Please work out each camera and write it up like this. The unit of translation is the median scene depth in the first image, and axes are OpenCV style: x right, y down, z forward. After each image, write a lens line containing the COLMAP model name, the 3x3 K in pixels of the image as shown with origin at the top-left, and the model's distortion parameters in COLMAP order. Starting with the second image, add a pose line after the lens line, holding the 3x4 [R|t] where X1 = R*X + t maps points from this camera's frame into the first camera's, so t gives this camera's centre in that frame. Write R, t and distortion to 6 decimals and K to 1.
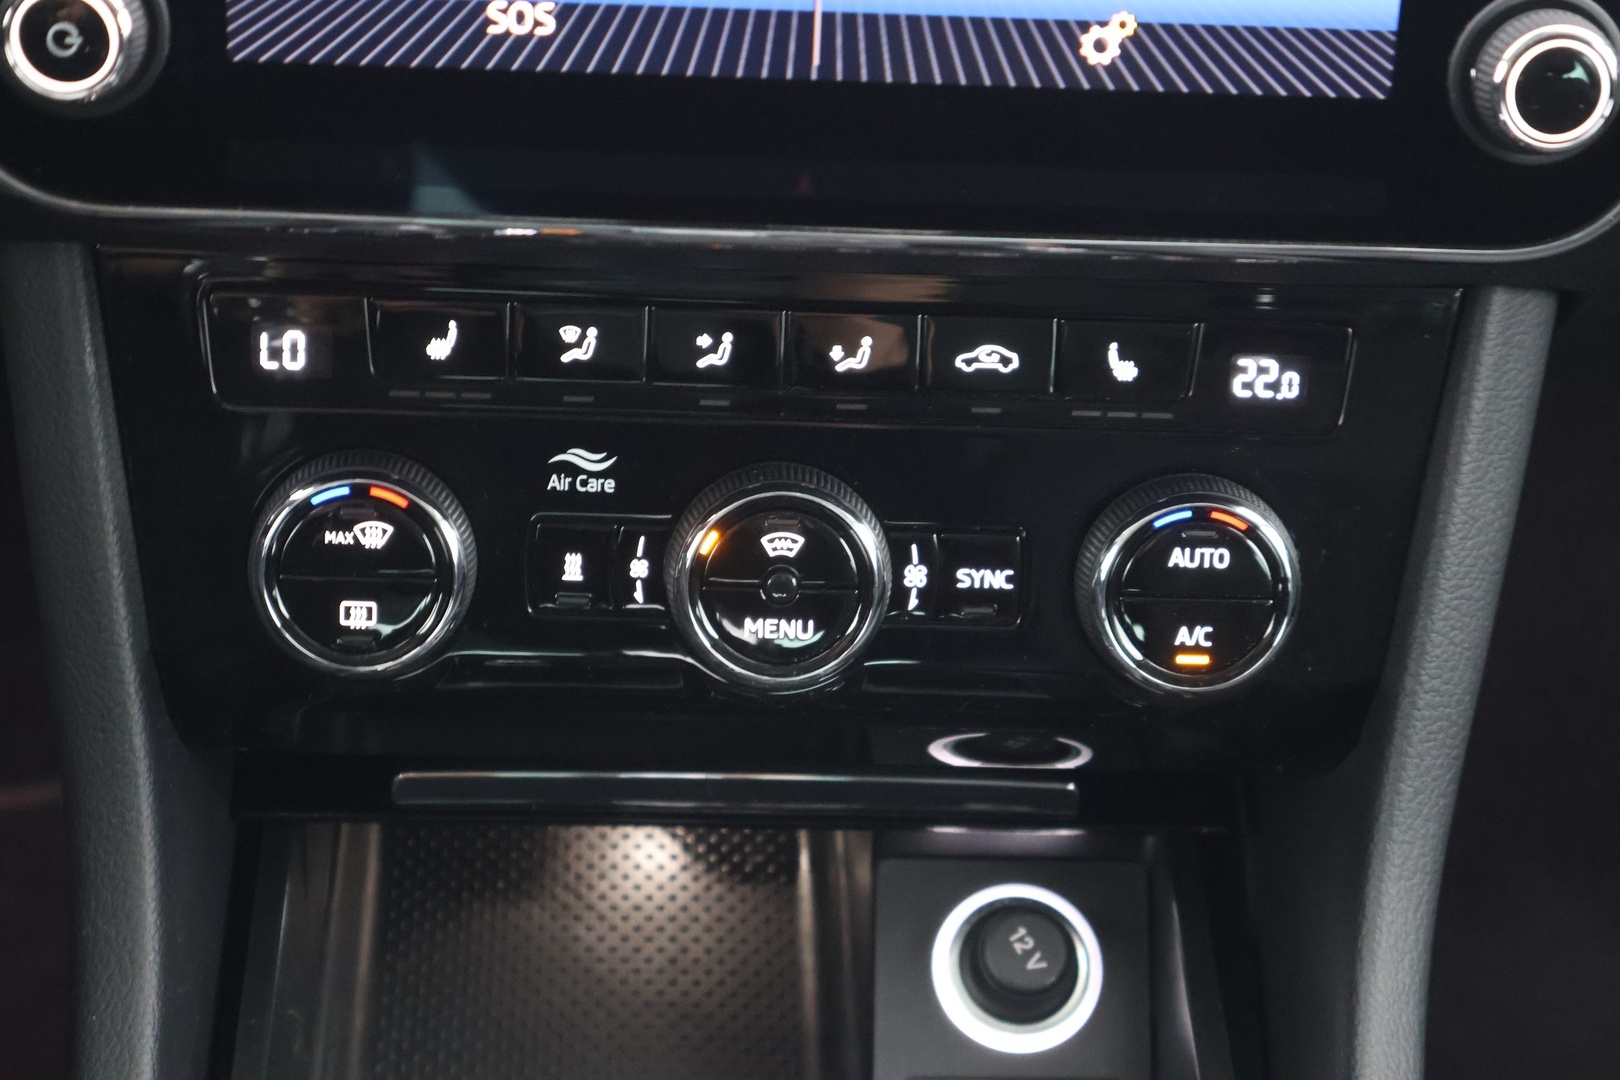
lens RADIAL K [[3361.9, 0, 810.0], [0, 3361.9, 540.0], [0, 0, 1]] dist [0.070560, -0.334749]
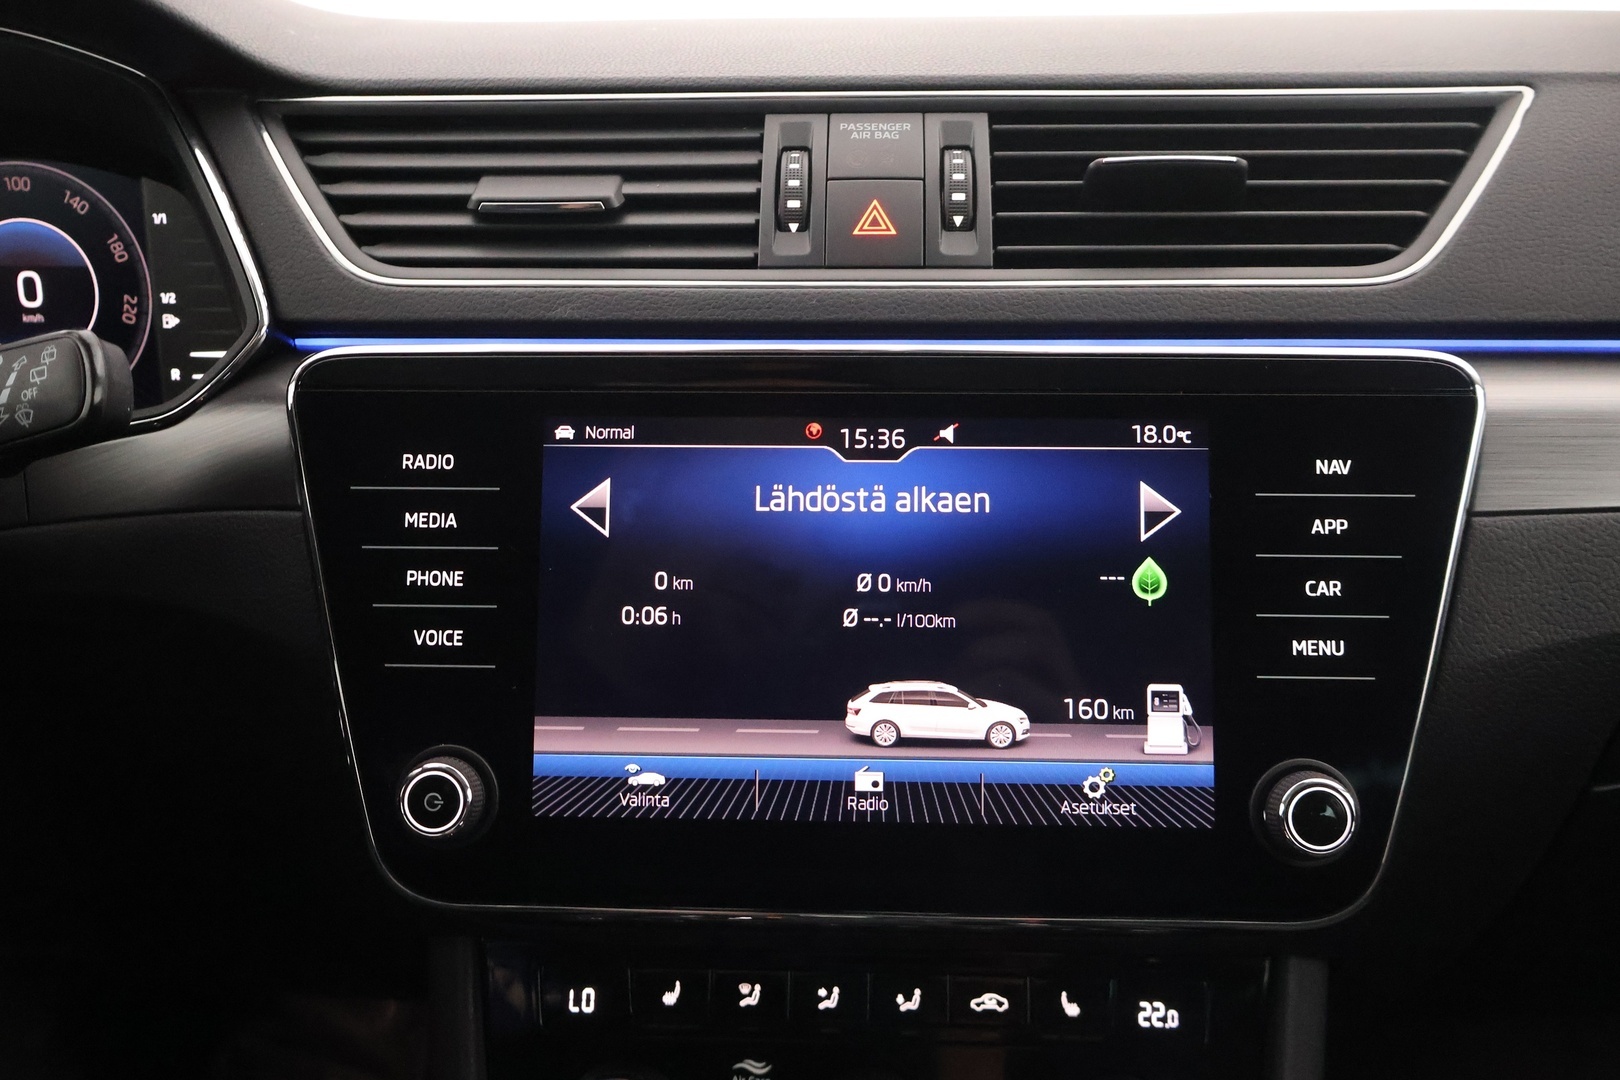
lens RADIAL K [[1400.4, 0, 810.0], [0, 1400.4, 540.0], [0, 0, 1]] dist [0.003182, 0.005900]
pose [[0.995127, -0.037260, -0.091292, 0.035995], [-0.001344, 0.920646, -0.390396, 0.007319], [0.098594, 0.388616, 0.916110, 0.254156]]
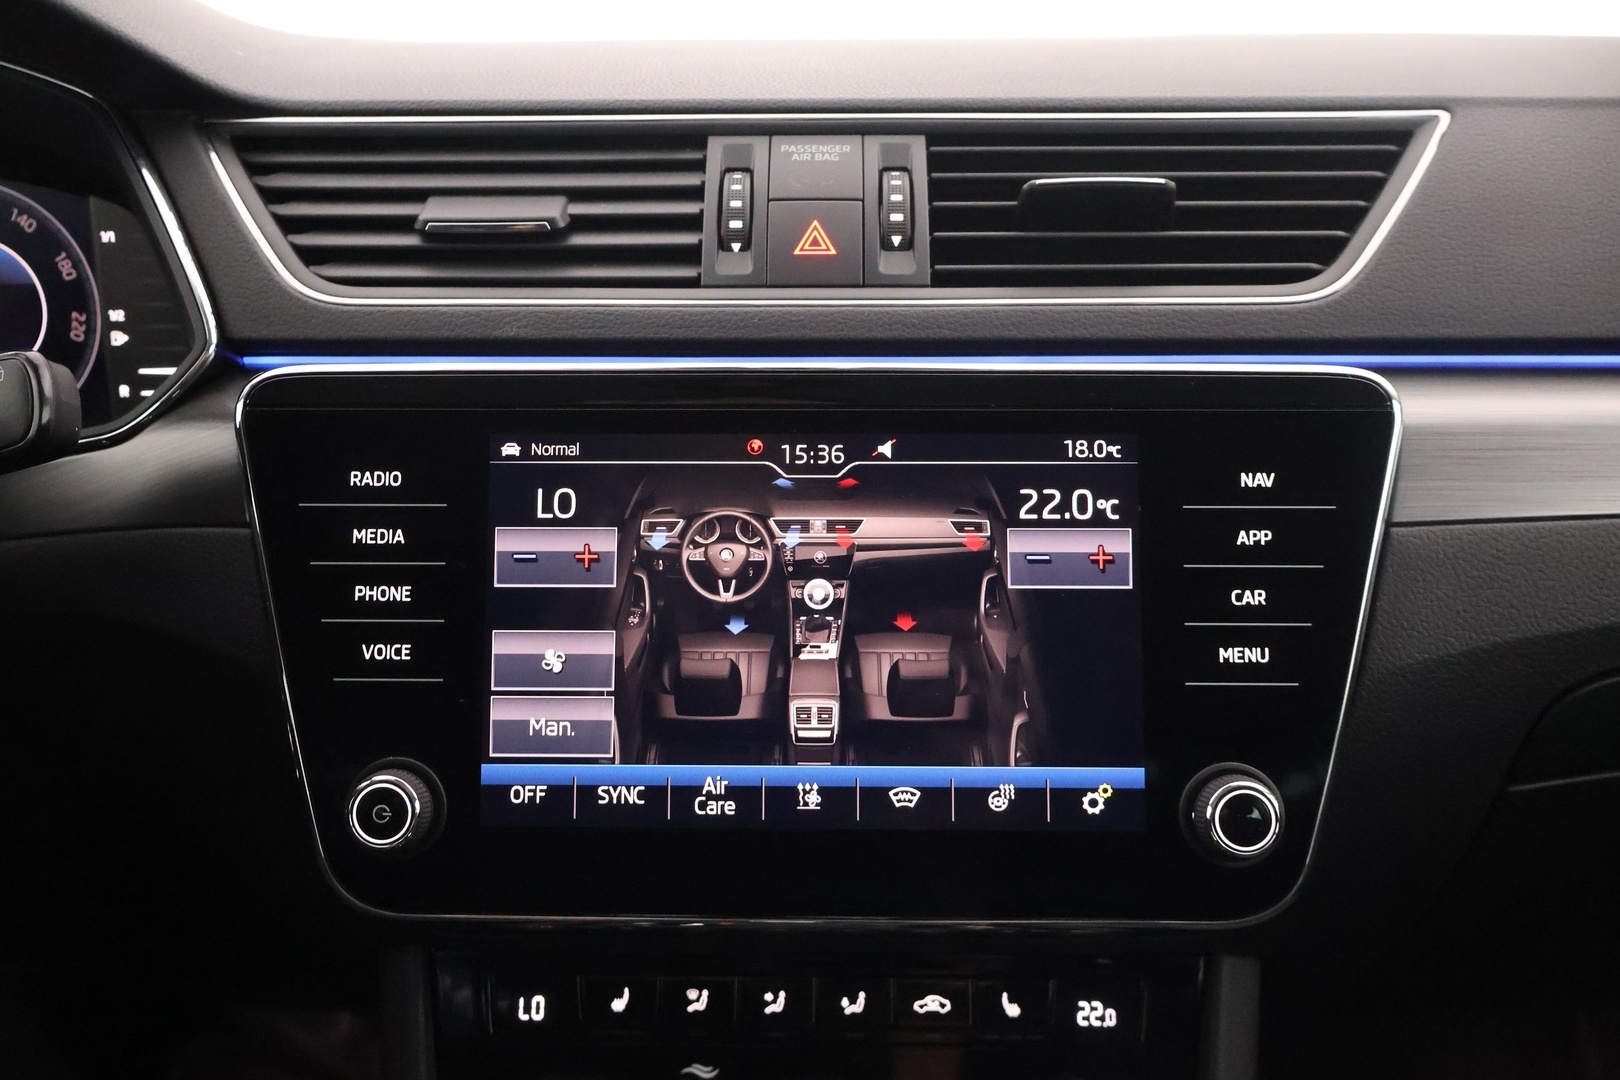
lens RADIAL K [[1400.6, 0, 806.5], [0, 1400.6, 537.8], [0, 0, 1]] dist [0.006672, 0.001944]
pose [[0.996909, -0.043787, -0.065239, 0.045941], [0.014400, 0.918075, -0.396146, 0.010672], [0.077240, 0.393982, 0.915867, 0.239530]]
